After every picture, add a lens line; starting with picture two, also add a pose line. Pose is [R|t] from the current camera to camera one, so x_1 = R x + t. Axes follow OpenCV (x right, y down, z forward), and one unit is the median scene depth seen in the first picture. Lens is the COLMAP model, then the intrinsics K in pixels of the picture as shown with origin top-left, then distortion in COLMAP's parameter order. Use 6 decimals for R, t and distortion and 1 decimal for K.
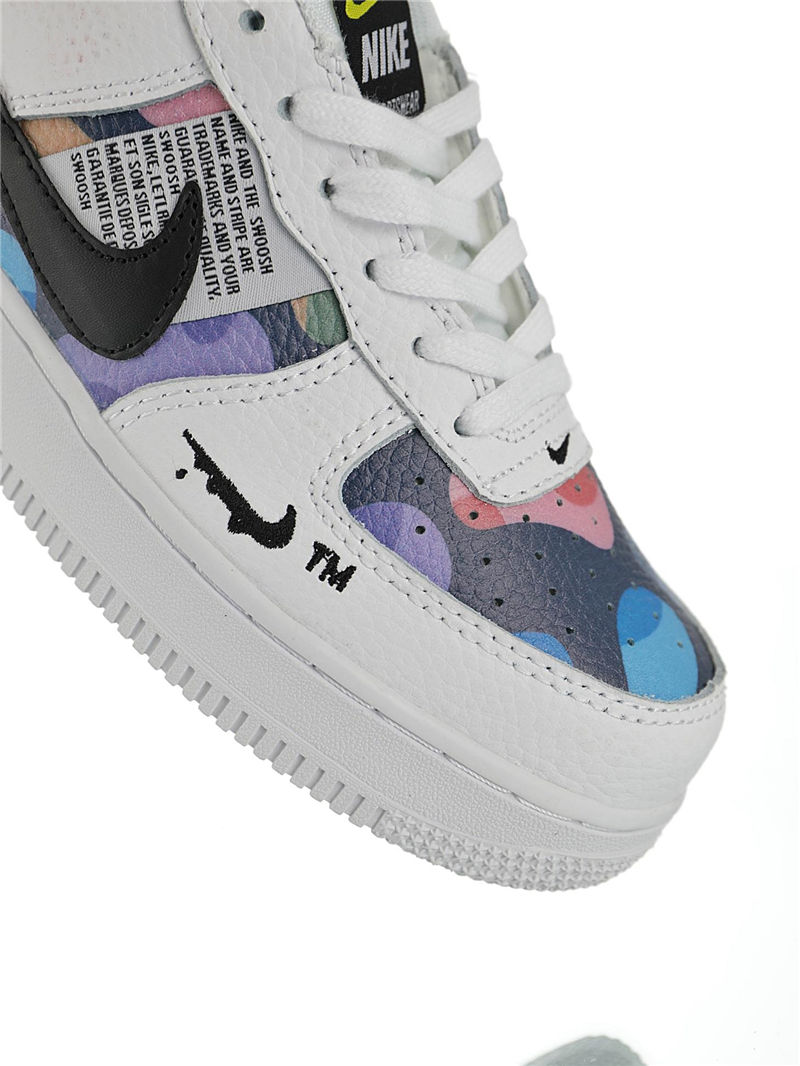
lens RADIAL K [[1463.5, 0, 399.7], [0, 1463.5, 534.8], [0, 0, 1]] dist [-0.065132, 0.000000]
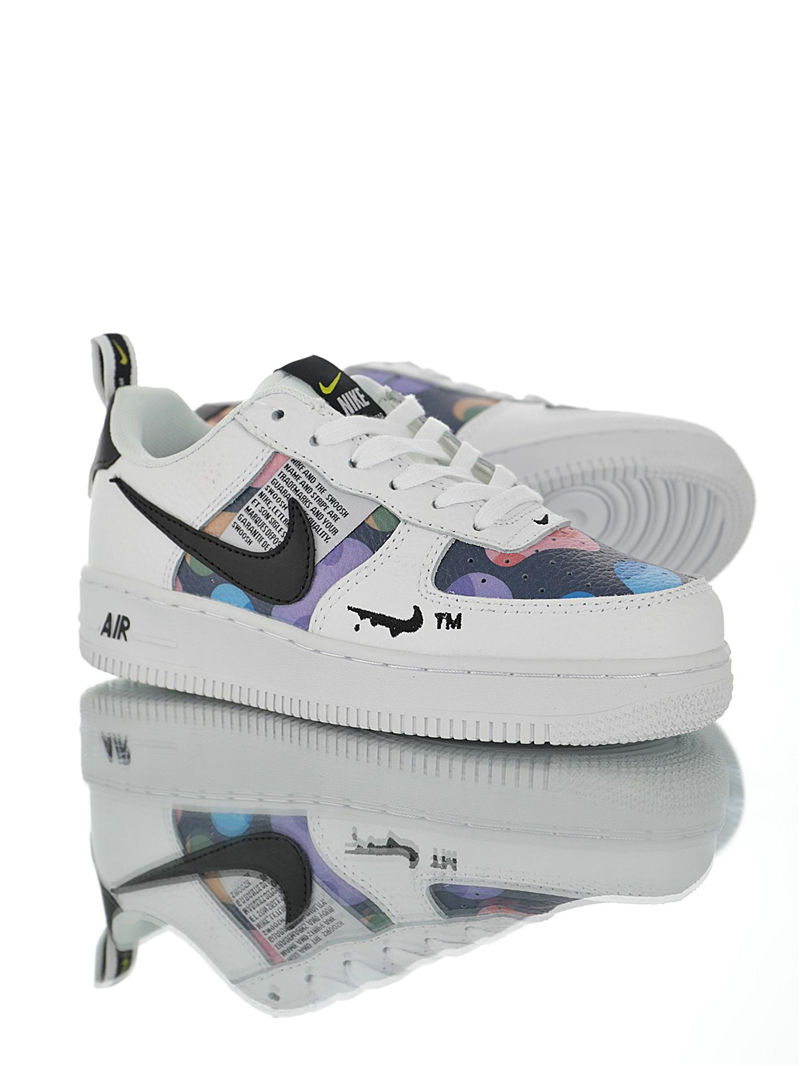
lens RADIAL K [[1463.5, 0, 400.4], [0, 1463.5, 532.6], [0, 0, 1]] dist [-0.065132, 0.000000]
pose [[0.842259, -0.536330, -0.054316, 0.057289], [0.467905, 0.777379, -0.420413, 0.656143], [0.267705, 0.328682, 0.905705, -0.667858]]
